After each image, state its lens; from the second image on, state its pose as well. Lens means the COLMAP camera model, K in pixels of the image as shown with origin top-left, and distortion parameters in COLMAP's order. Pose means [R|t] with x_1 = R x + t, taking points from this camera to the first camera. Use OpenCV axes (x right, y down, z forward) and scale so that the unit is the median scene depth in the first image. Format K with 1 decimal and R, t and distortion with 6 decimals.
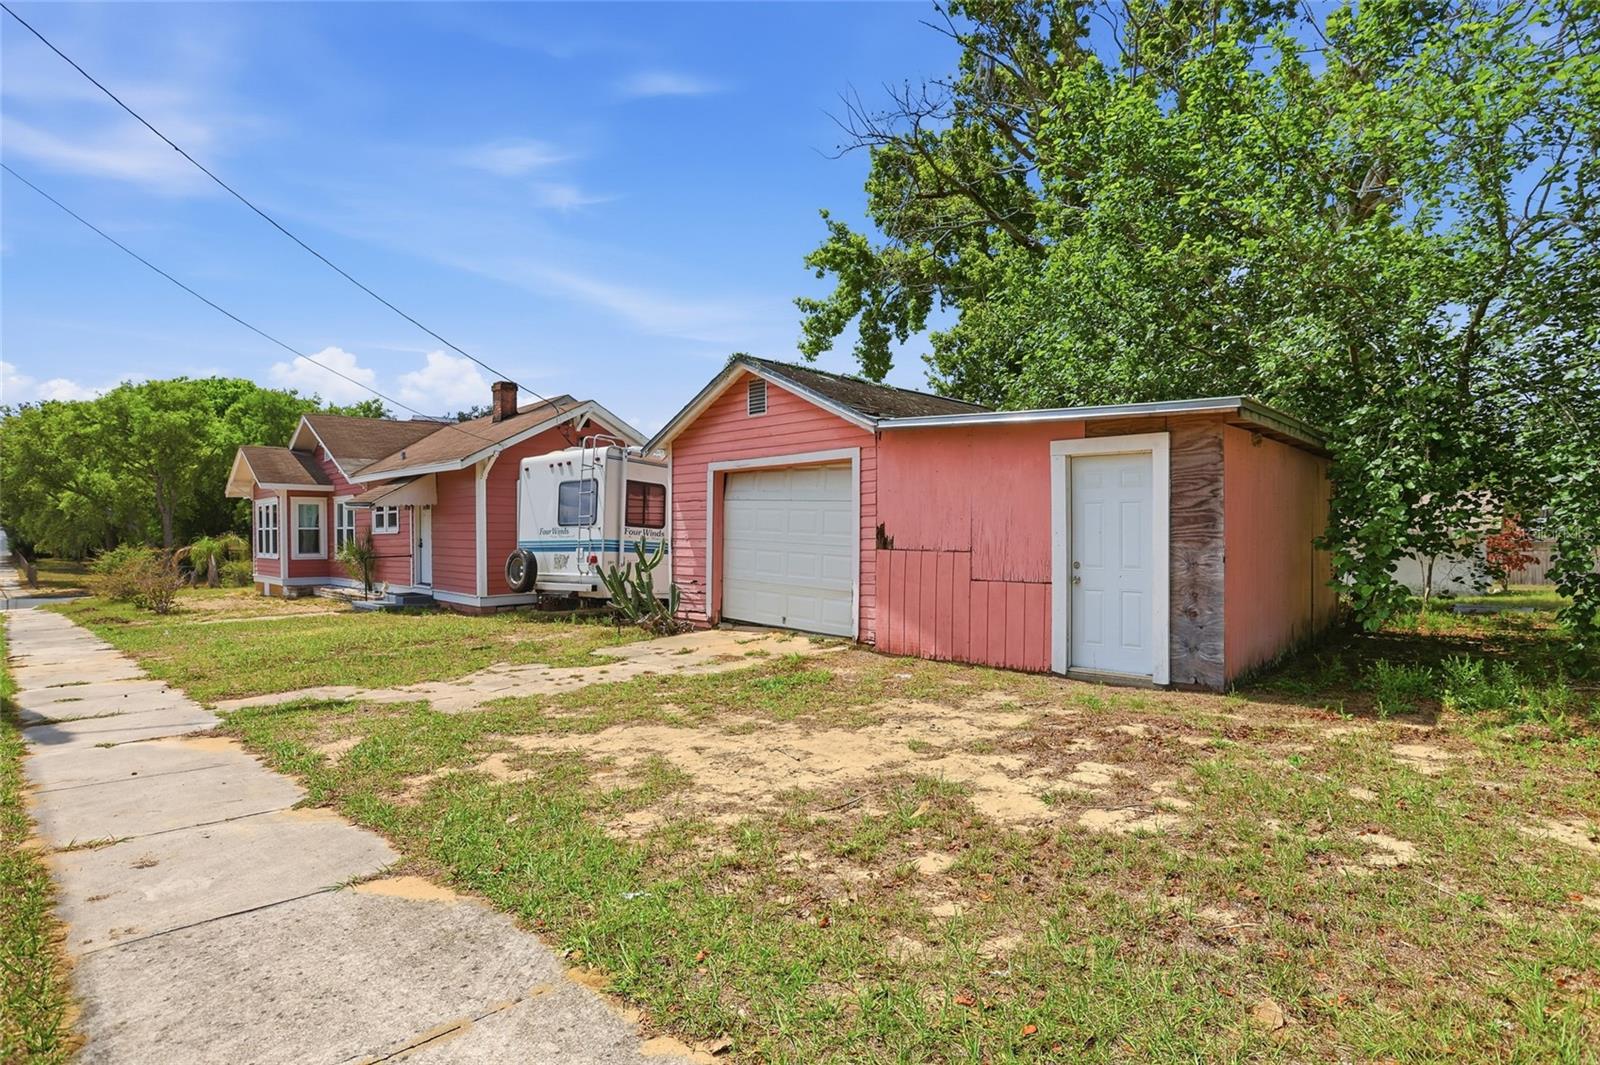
lens RADIAL K [[804.2, 0, 794.1], [0, 804.2, 541.6], [0, 0, 1]] dist [0.000521, 0.000535]
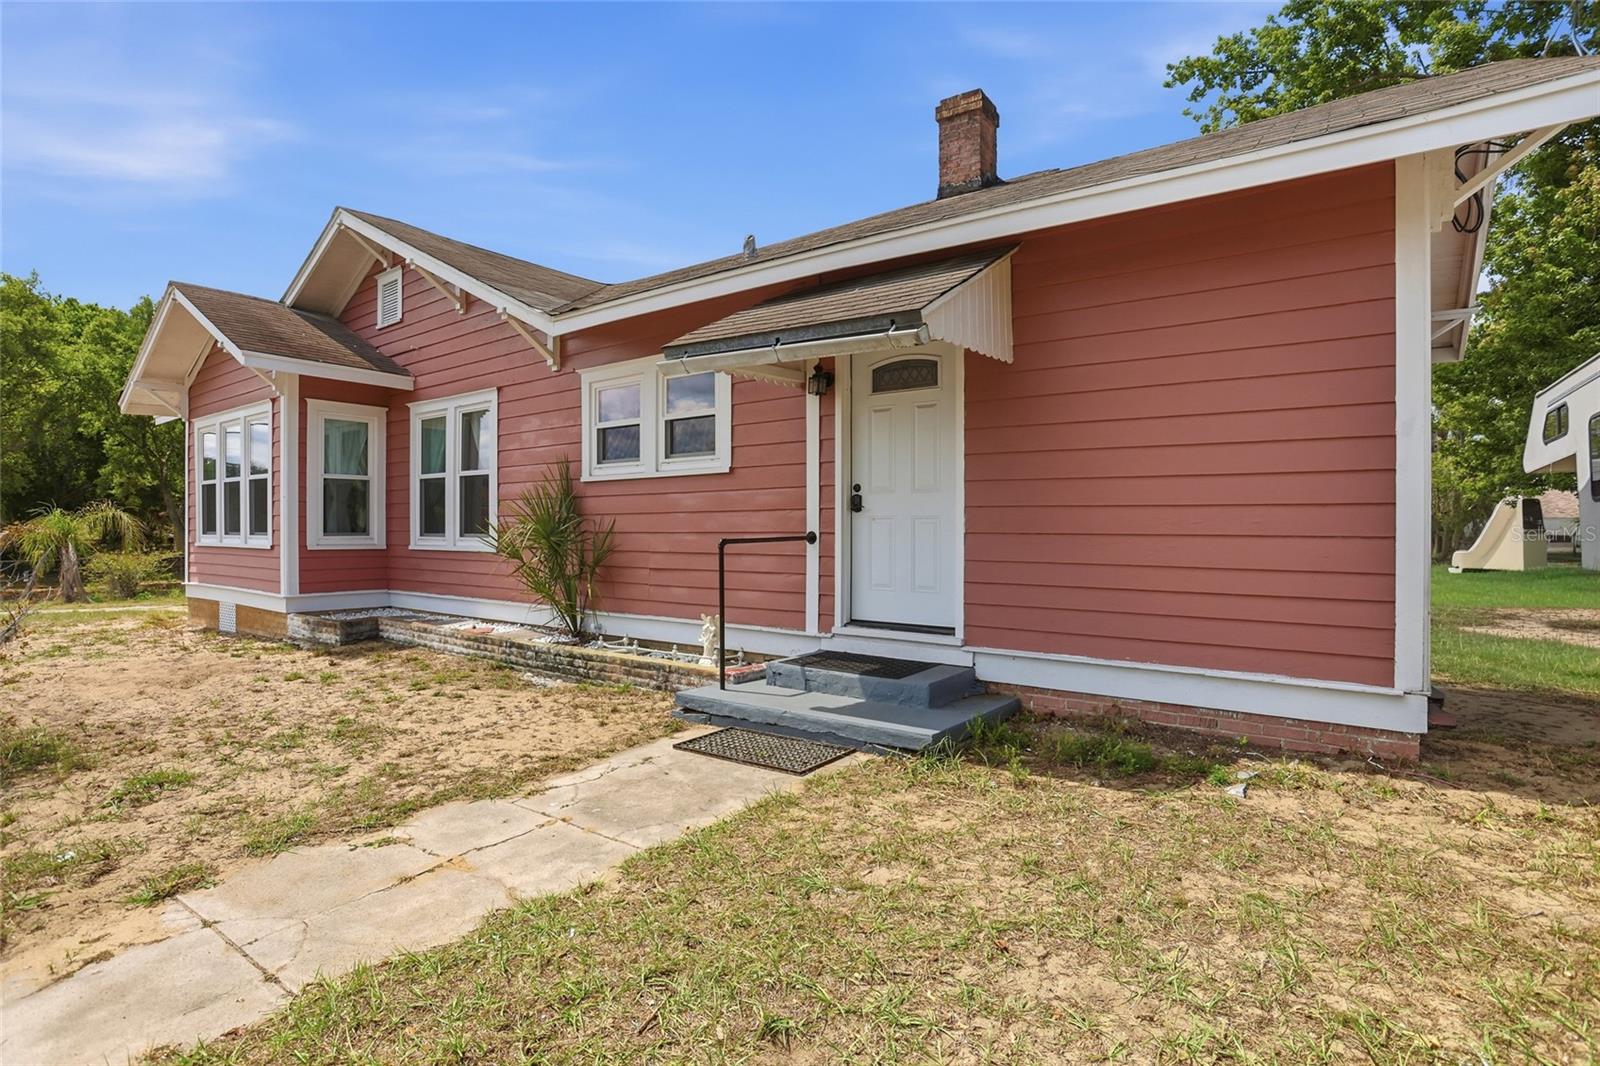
lens RADIAL K [[804.2, 0, 806.6], [0, 804.2, 524.9], [0, 0, 1]] dist [0.000521, 0.000535]
pose [[0.991128, 0.001995, 0.132896, -0.412453], [-0.000901, 0.999965, -0.008293, 0.012428], [-0.132908, 0.008099, 0.991095, 0.537157]]
